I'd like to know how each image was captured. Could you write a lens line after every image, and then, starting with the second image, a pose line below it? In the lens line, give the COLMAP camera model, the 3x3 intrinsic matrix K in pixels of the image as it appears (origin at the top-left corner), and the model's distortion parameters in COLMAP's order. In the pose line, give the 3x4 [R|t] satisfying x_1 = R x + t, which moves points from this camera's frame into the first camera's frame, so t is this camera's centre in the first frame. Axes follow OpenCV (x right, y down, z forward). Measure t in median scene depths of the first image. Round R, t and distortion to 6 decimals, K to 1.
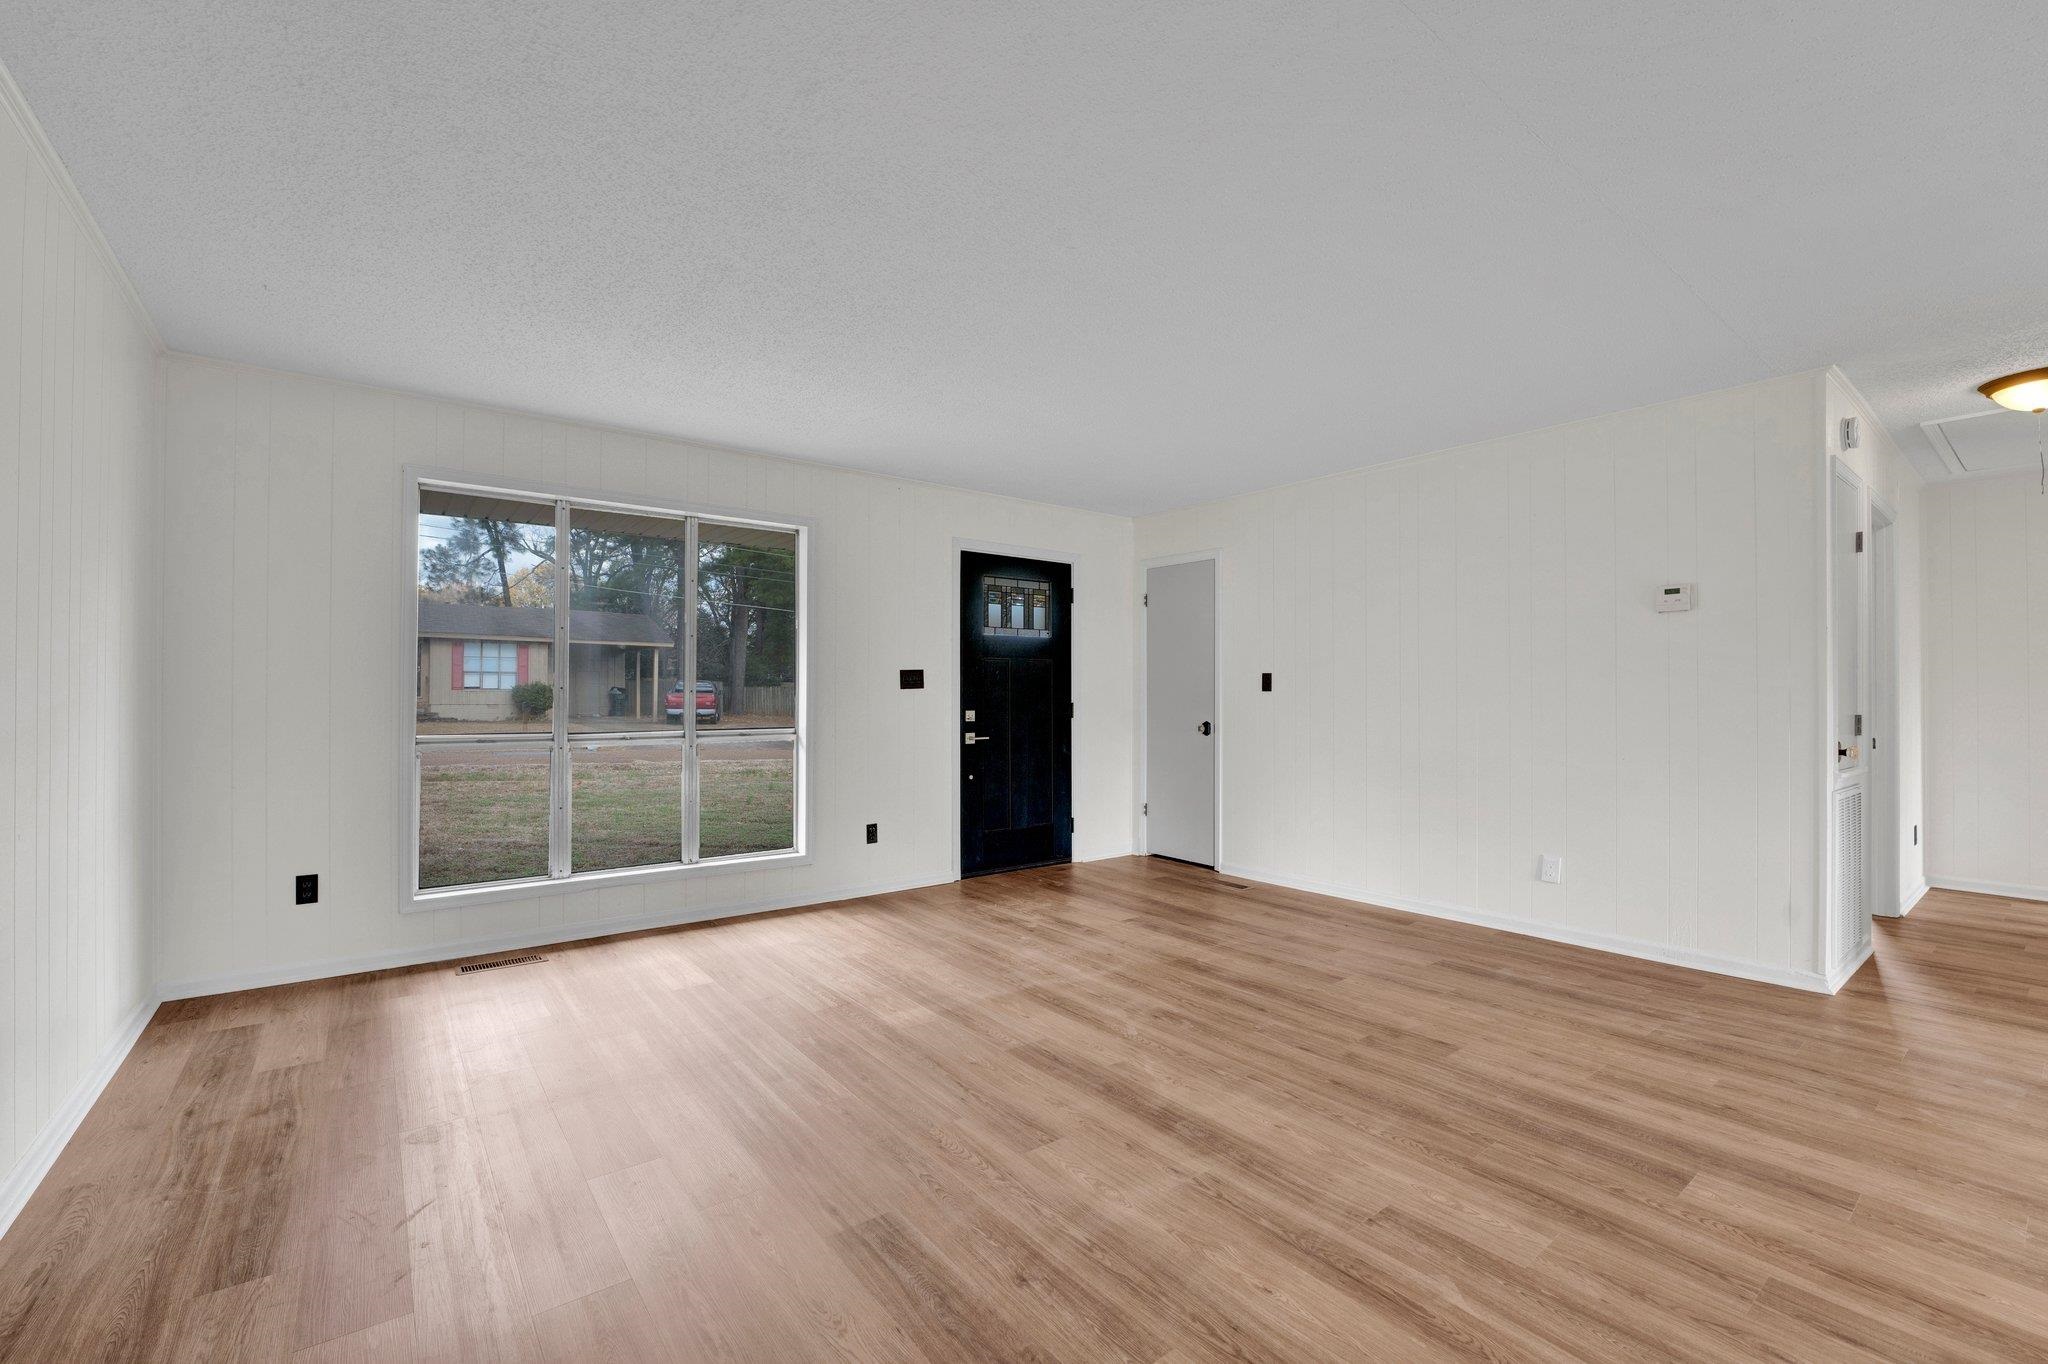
lens RADIAL K [[859.3, 0, 1018.0], [0, 859.3, 677.8], [0, 0, 1]] dist [-0.028543, 0.004094]
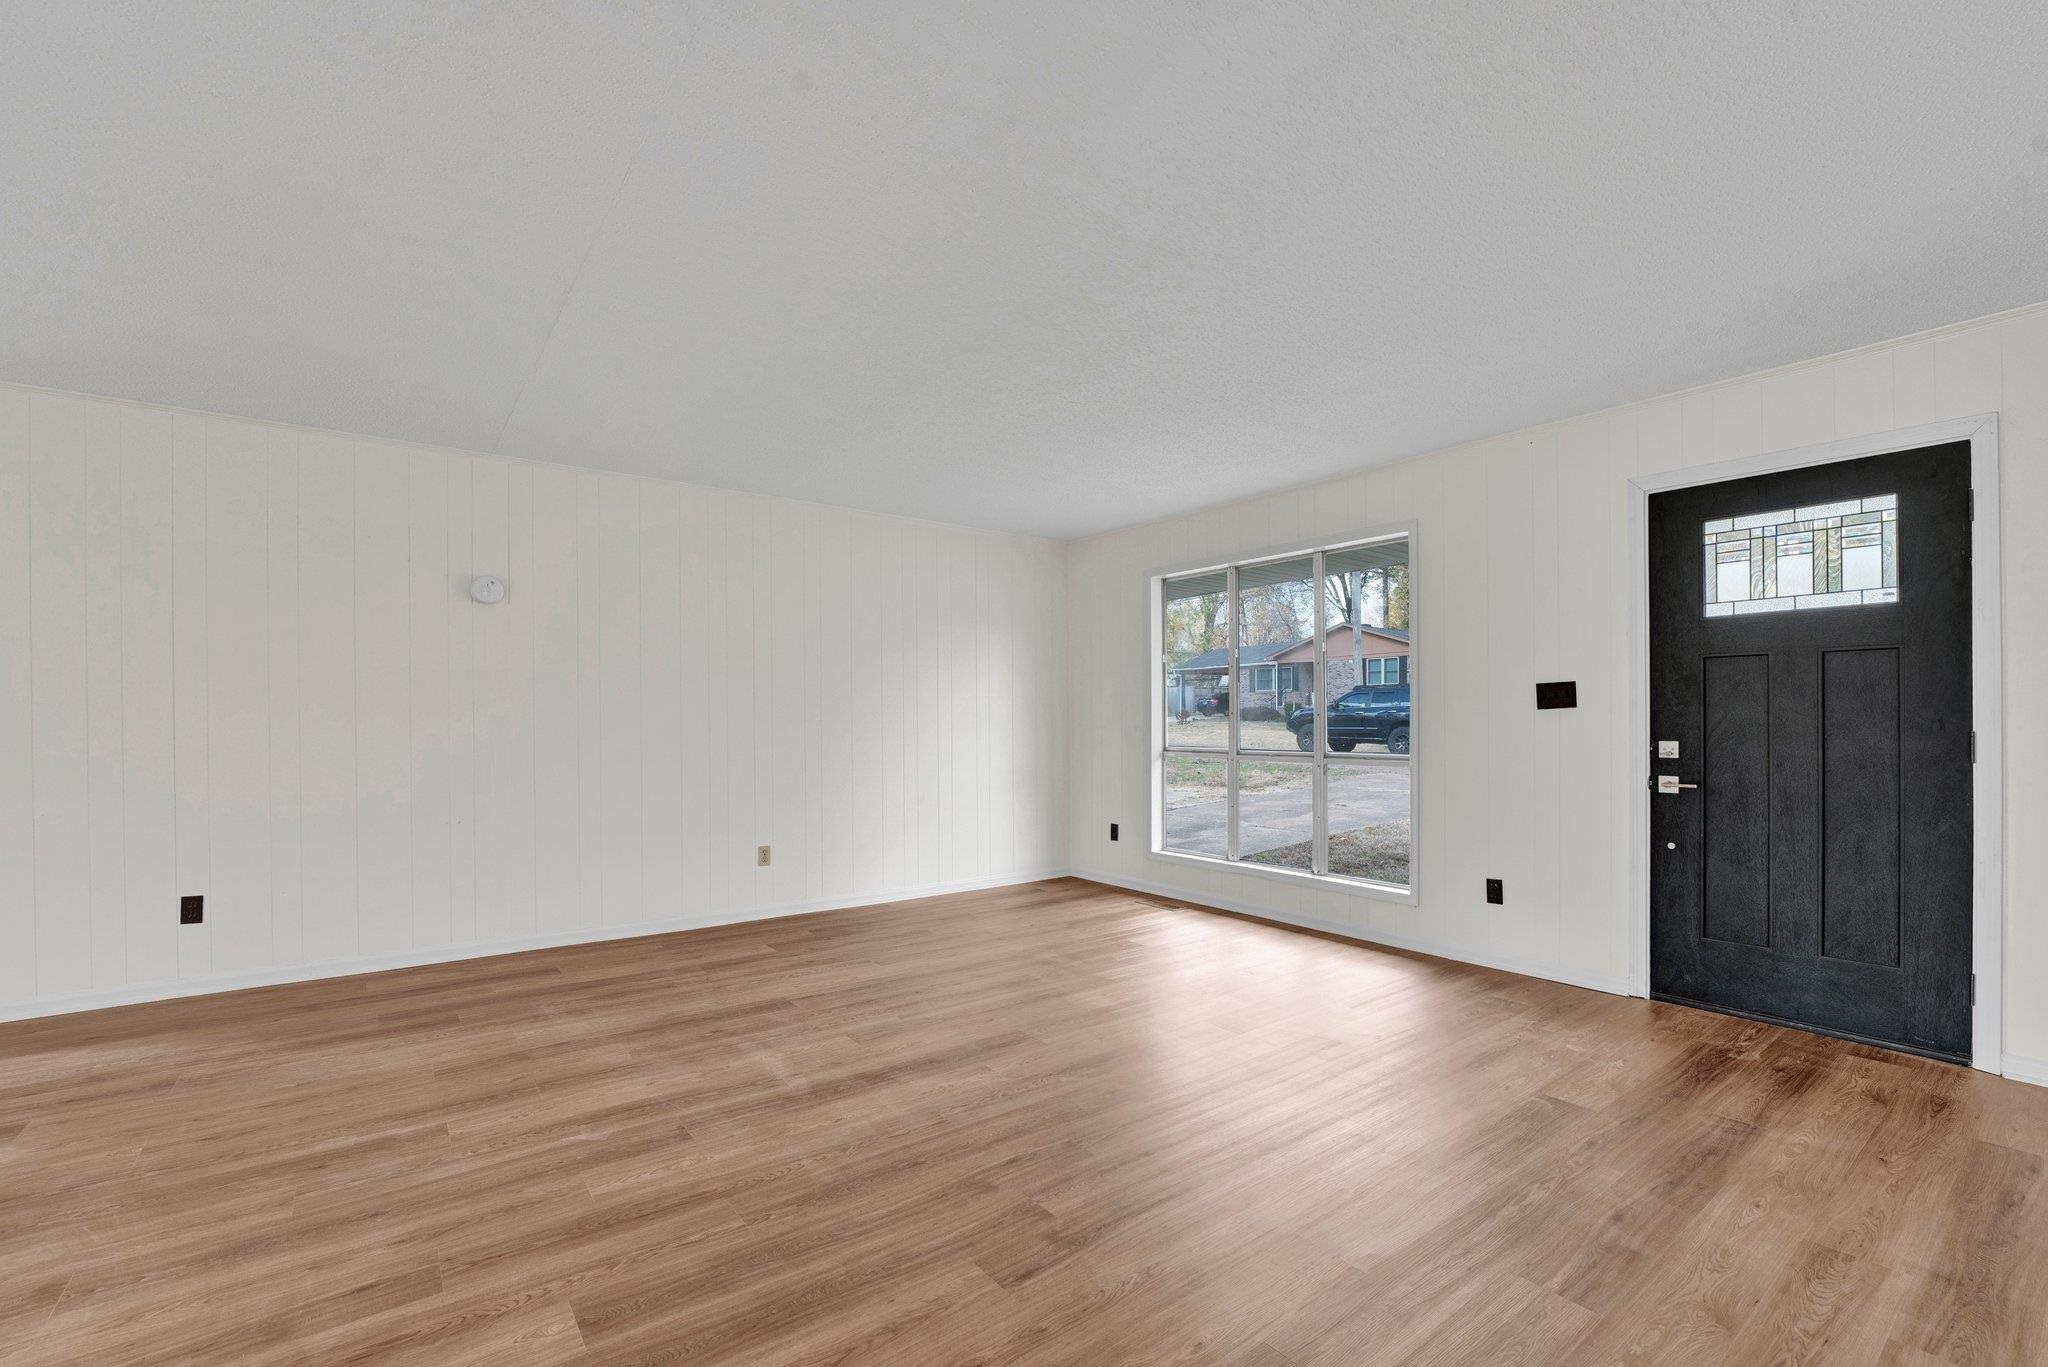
lens RADIAL K [[881.0, 0, 1025.3], [0, 881.0, 713.6], [0, 0, 1]] dist [-0.018541, 0.000474]
pose [[-0.012363, -0.007353, -0.999897, 1.165980], [0.023096, 0.999704, -0.007637, 0.022565], [0.999657, -0.023188, -0.012189, 1.037131]]
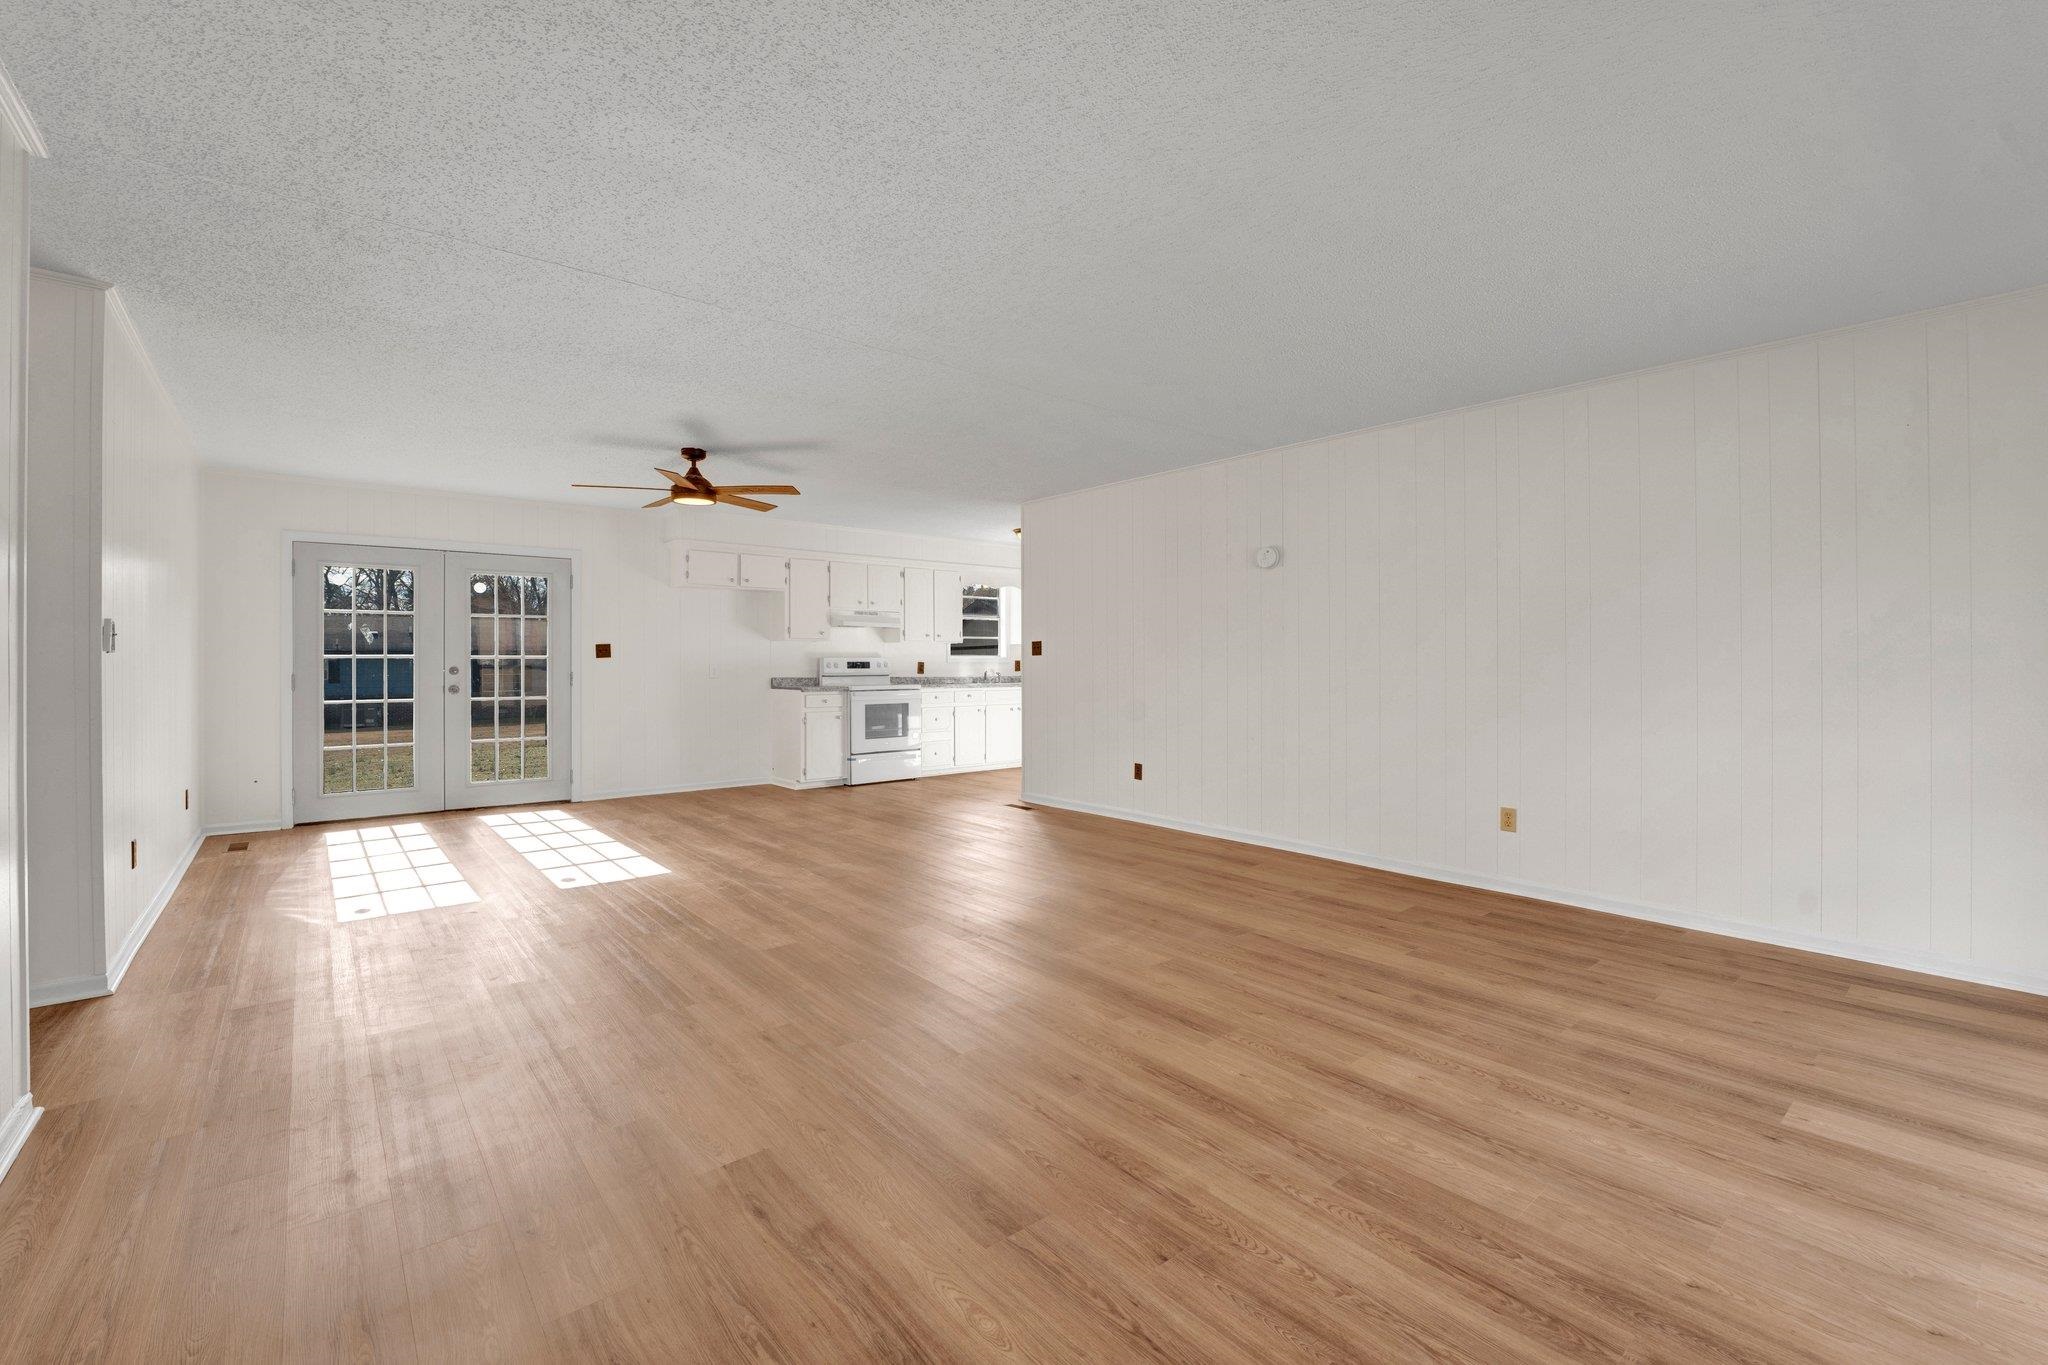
lens RADIAL K [[880.0, 0, 1009.4], [0, 880.0, 663.0], [0, 0, 1]] dist [-0.024210, 0.000287]
pose [[-0.999675, -0.003133, -0.025290, 0.269664], [-0.002673, 0.999831, -0.018183, 0.044373], [0.025343, -0.018110, -0.999515, 1.990859]]
